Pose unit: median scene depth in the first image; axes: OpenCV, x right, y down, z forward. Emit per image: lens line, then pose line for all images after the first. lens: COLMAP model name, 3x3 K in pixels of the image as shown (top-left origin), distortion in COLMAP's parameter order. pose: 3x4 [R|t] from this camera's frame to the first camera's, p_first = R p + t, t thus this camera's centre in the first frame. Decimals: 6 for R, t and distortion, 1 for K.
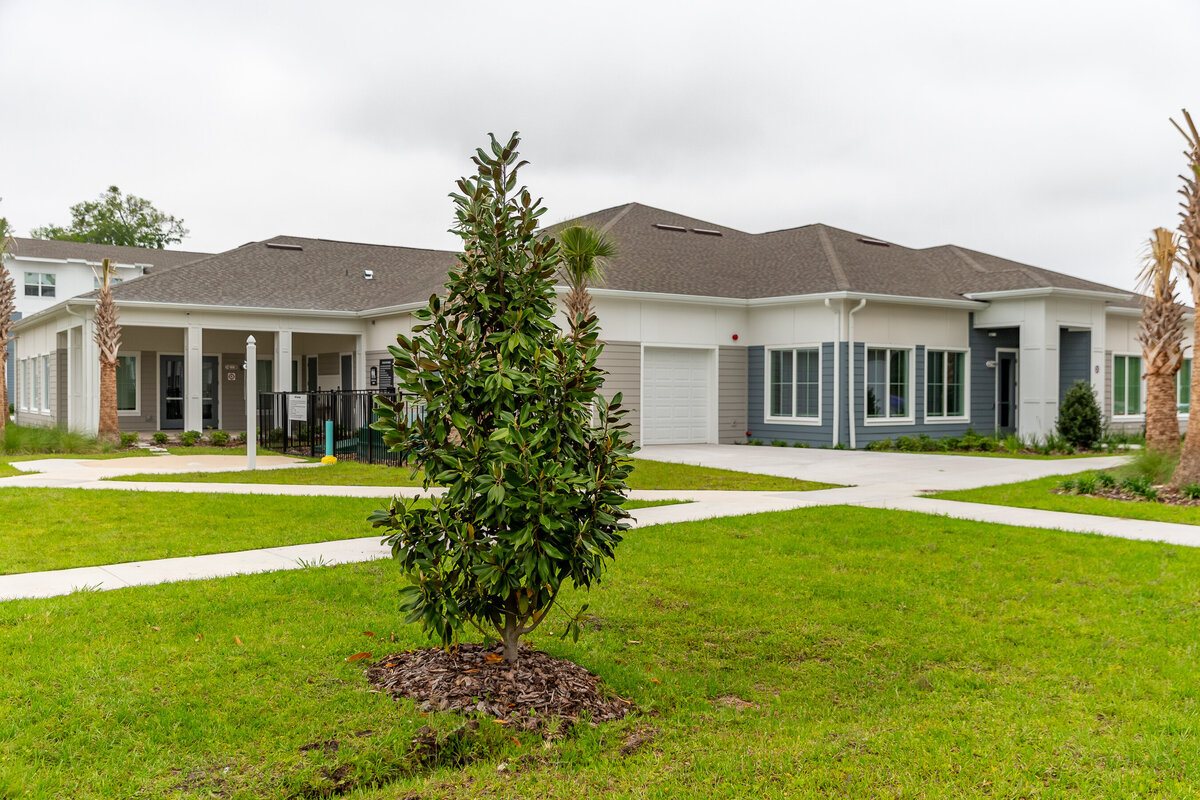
lens RADIAL K [[1059.8, 0, 593.5], [0, 1059.8, 407.2], [0, 0, 1]] dist [0.013536, -0.000847]
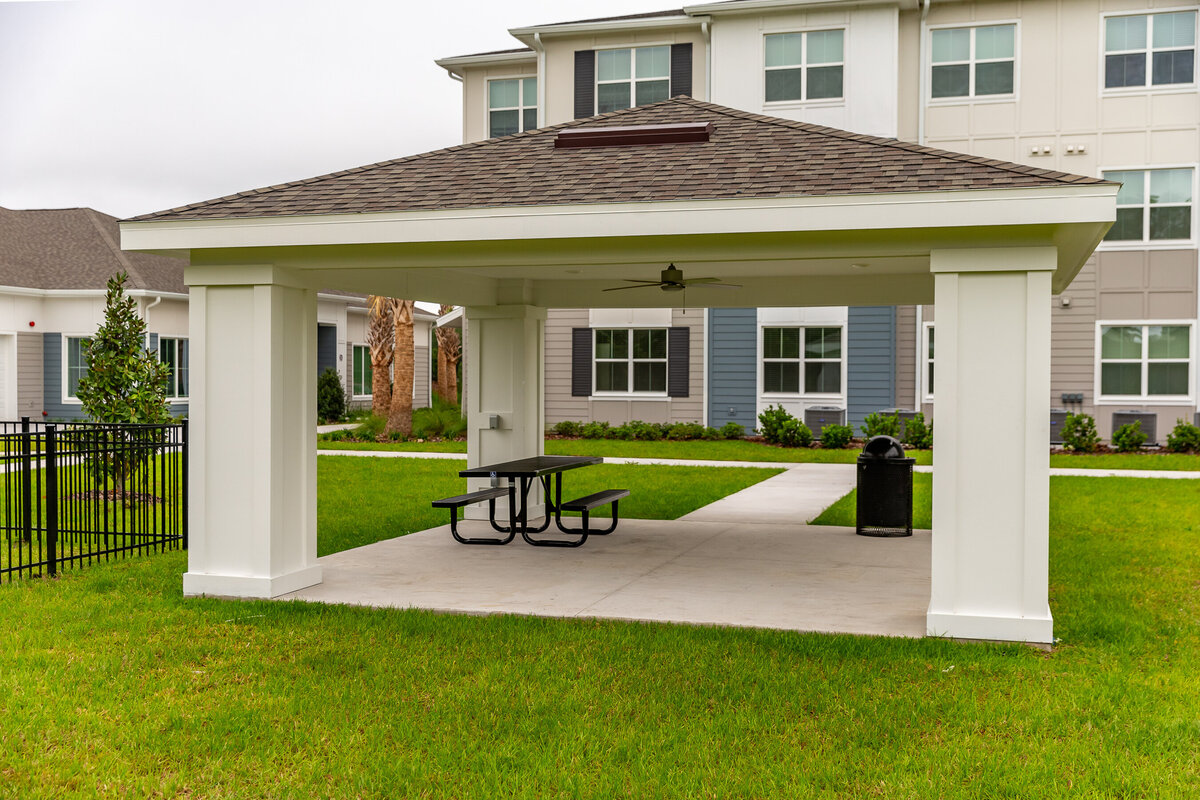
lens RADIAL K [[1284.7, 0, 592.0], [0, 1284.7, 402.7], [0, 0, 1]] dist [0.020731, 0.000000]
pose [[0.803922, -0.009294, 0.594663, -0.187430], [0.003845, 0.999938, 0.010430, 0.002290], [-0.594723, -0.006098, 0.803908, -0.388880]]
